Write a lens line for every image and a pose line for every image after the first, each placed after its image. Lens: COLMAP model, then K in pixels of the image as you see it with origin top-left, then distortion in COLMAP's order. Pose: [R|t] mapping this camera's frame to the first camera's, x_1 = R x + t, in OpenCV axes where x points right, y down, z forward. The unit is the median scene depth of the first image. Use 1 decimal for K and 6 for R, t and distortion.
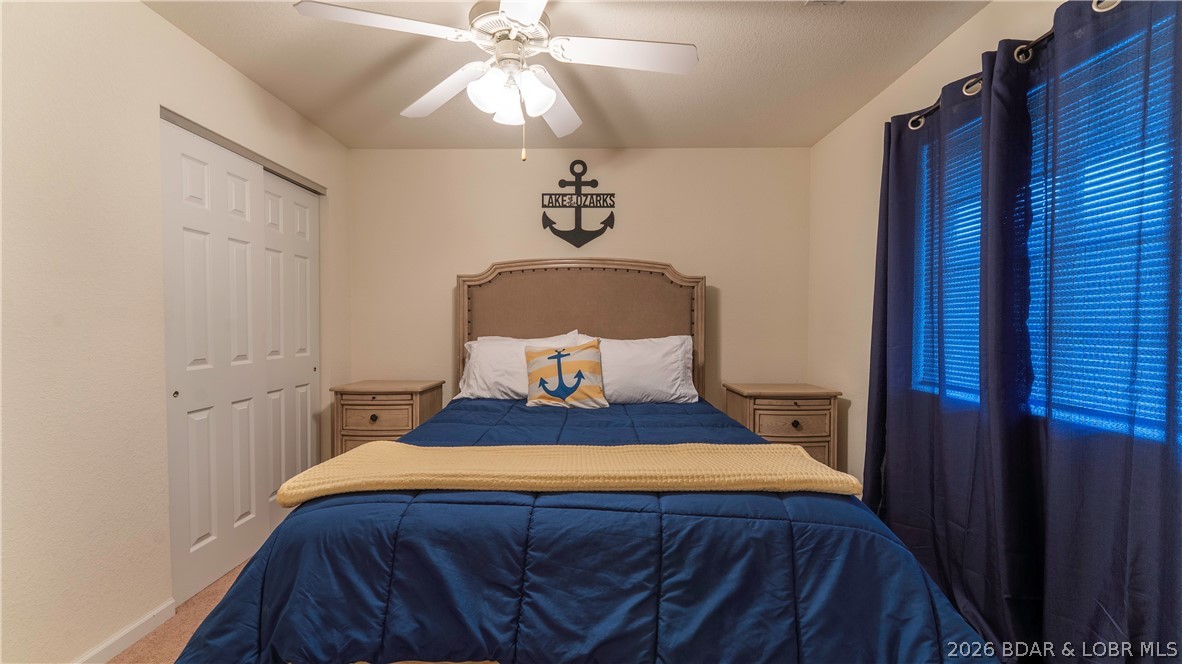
lens RADIAL K [[492.4, 0, 581.4], [0, 492.4, 330.9], [0, 0, 1]] dist [0.006892, -0.000474]
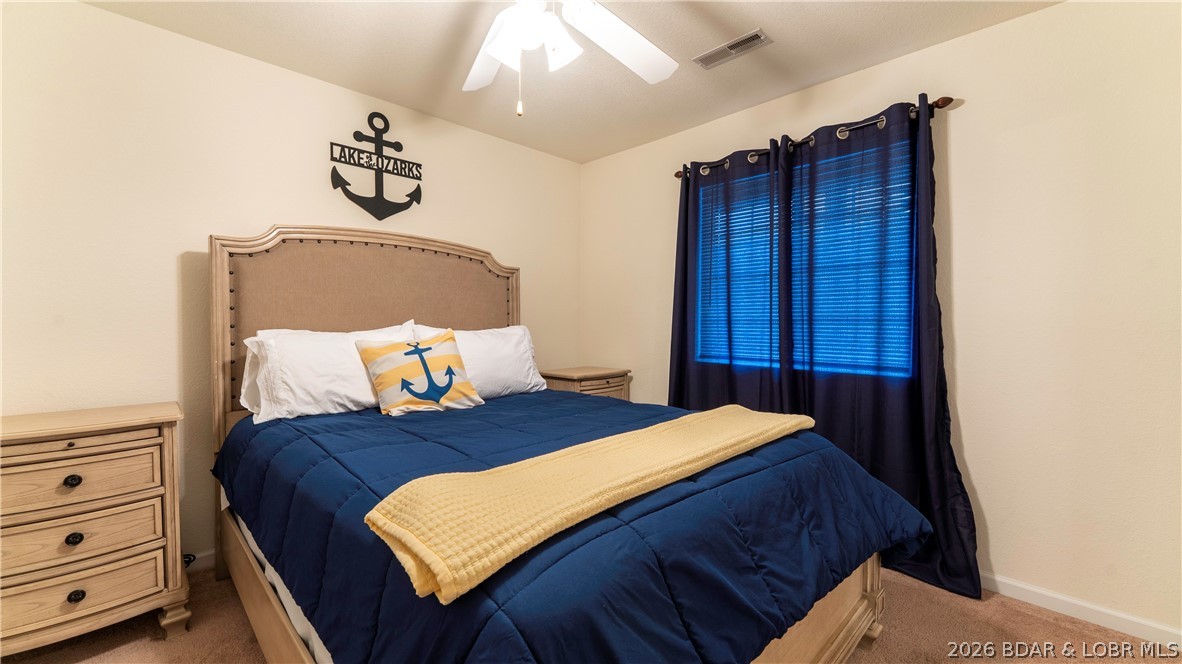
lens RADIAL K [[492.4, 0, 582.1], [0, 492.4, 332.4], [0, 0, 1]] dist [0.006892, -0.000474]
pose [[0.684789, -0.016359, 0.728558, -0.440834], [0.008904, 0.999861, 0.014081, 0.010460], [-0.728687, -0.003155, 0.684840, 0.225183]]
